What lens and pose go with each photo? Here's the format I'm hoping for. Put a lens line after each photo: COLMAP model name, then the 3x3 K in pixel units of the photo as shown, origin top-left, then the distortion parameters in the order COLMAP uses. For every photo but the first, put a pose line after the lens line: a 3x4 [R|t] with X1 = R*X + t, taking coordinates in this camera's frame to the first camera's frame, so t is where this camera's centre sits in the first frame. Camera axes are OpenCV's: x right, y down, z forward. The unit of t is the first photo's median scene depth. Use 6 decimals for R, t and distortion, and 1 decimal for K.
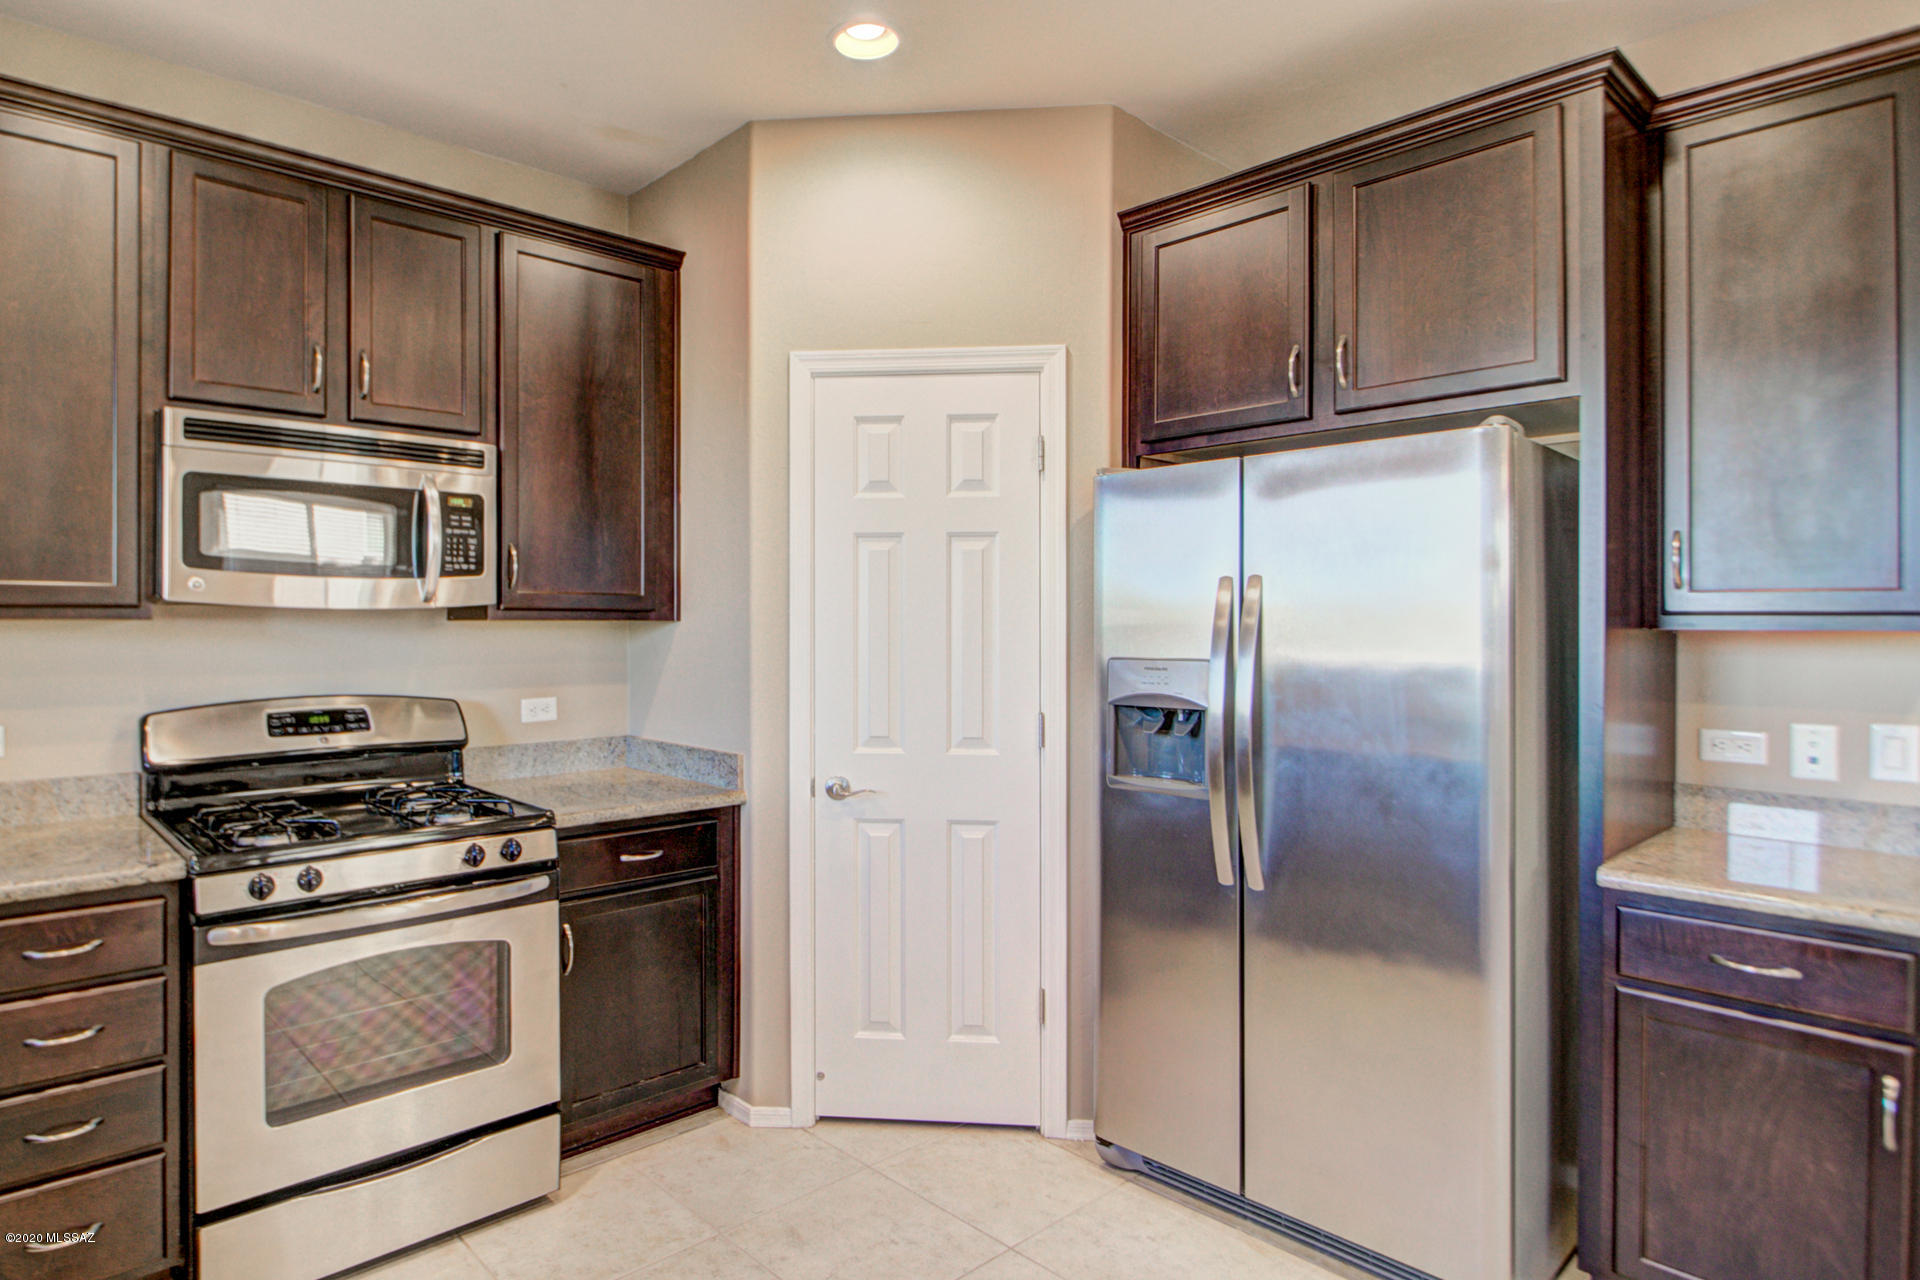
lens RADIAL K [[1068.2, 0, 805.8], [0, 1068.2, 632.7], [0, 0, 1]] dist [0.006358, -0.011986]
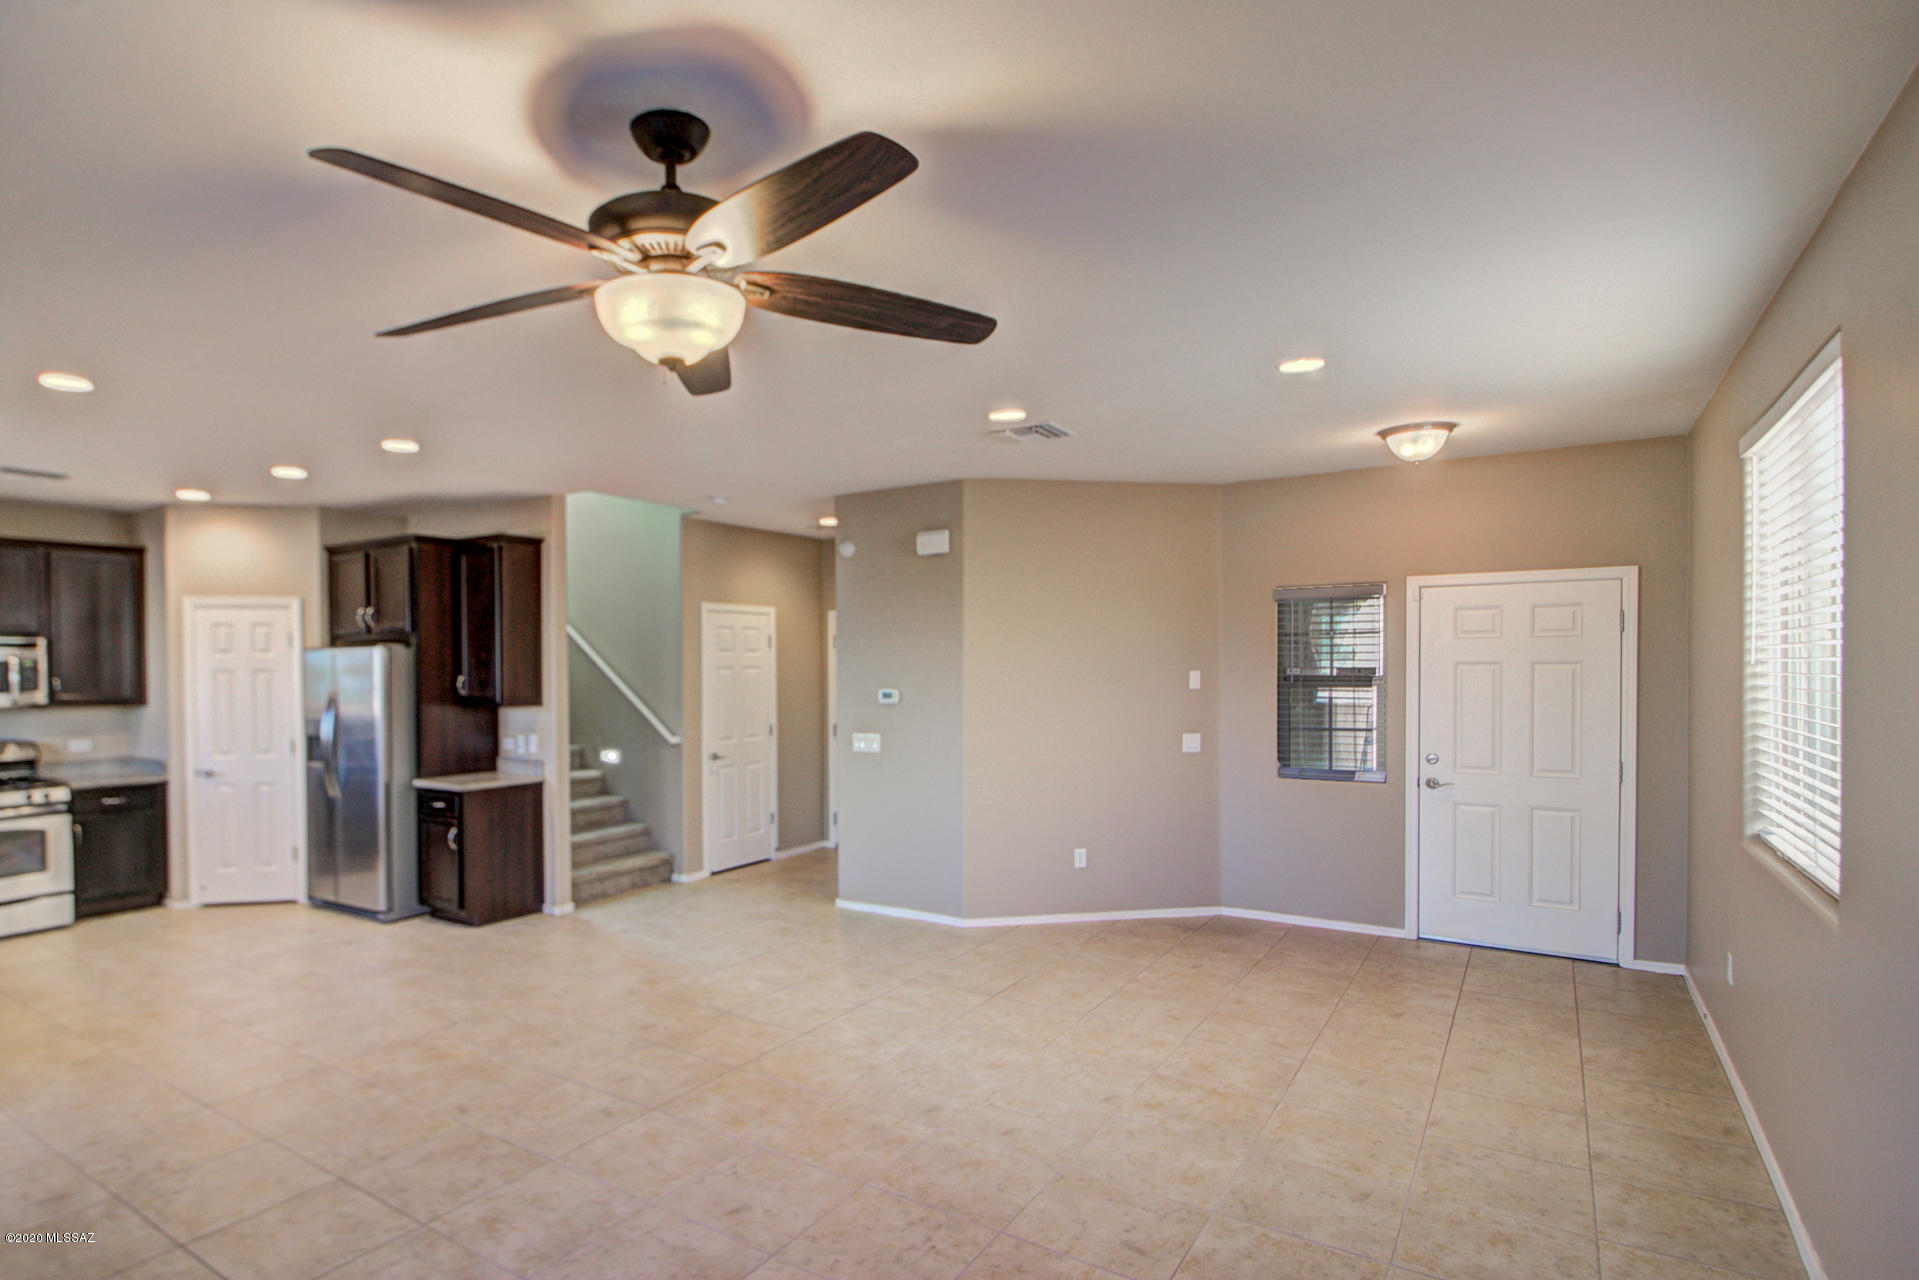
lens RADIAL K [[977.6, 0, 817.2], [0, 977.6, 686.9], [0, 0, 1]] dist [-0.000122, -0.011135]
pose [[0.962685, -0.014468, 0.270238, 0.886868], [0.012091, 0.999872, 0.010459, -0.069842], [-0.270355, -0.006801, 0.962737, -1.790310]]
